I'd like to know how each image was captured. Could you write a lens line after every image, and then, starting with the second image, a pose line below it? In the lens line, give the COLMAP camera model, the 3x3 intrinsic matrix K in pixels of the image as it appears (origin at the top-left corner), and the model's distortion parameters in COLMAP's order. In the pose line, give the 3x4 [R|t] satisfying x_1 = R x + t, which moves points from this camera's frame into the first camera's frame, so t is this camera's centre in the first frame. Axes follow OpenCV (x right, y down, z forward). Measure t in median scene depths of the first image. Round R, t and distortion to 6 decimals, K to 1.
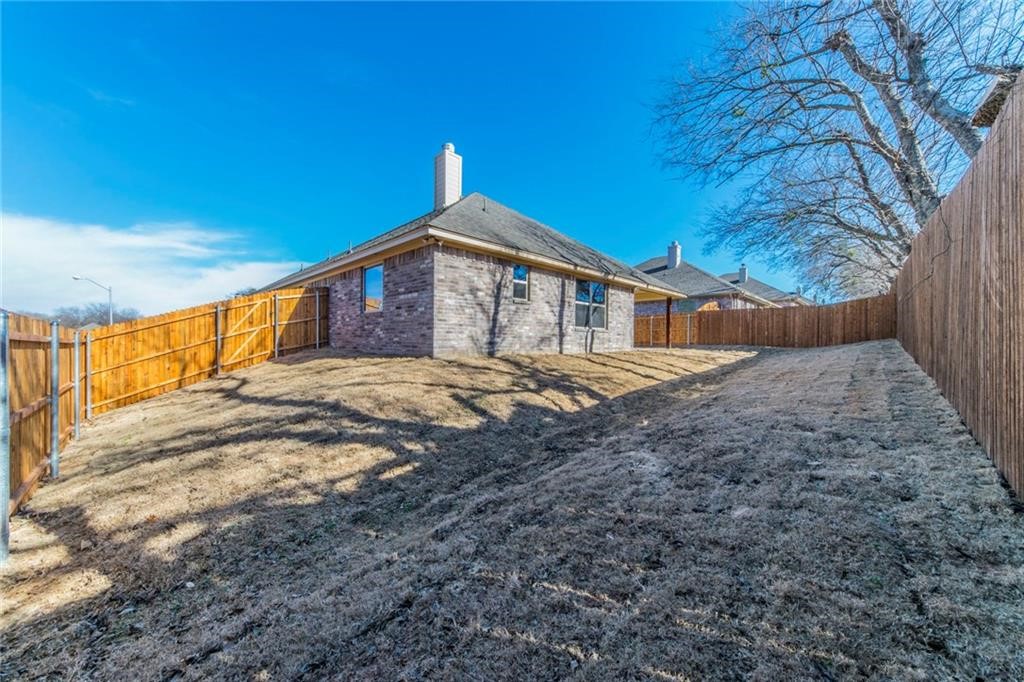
lens RADIAL K [[366.5, 0, 513.9], [0, 366.5, 341.5], [0, 0, 1]] dist [-0.005641, -0.000027]
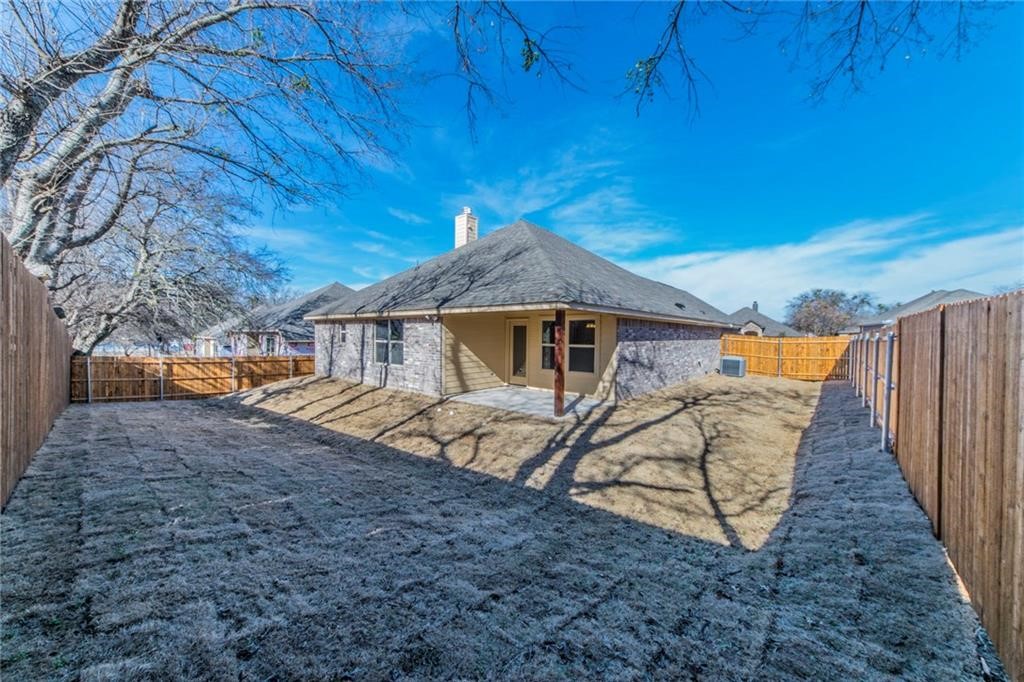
lens RADIAL K [[366.5, 0, 519.1], [0, 366.5, 338.1], [0, 0, 1]] dist [-0.005641, -0.000027]
pose [[0.074397, 0.004132, -0.997220, 1.643701], [-0.009891, 0.999945, 0.003406, -0.151668], [0.997180, 0.009610, 0.074434, 1.655603]]
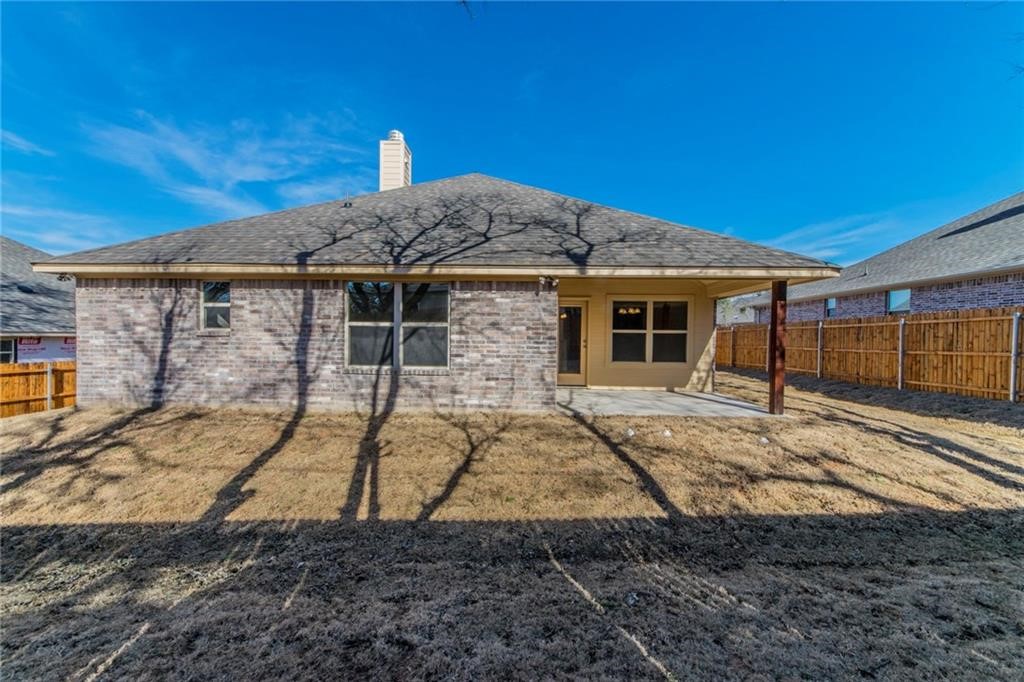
lens RADIAL K [[366.5, 0, 514.4], [0, 366.5, 345.8], [0, 0, 1]] dist [-0.005641, -0.000027]
pose [[0.673987, 0.018750, -0.738505, 0.946619], [-0.006580, 0.999791, 0.019378, -0.103462], [0.738714, -0.008201, 0.673970, 0.968601]]
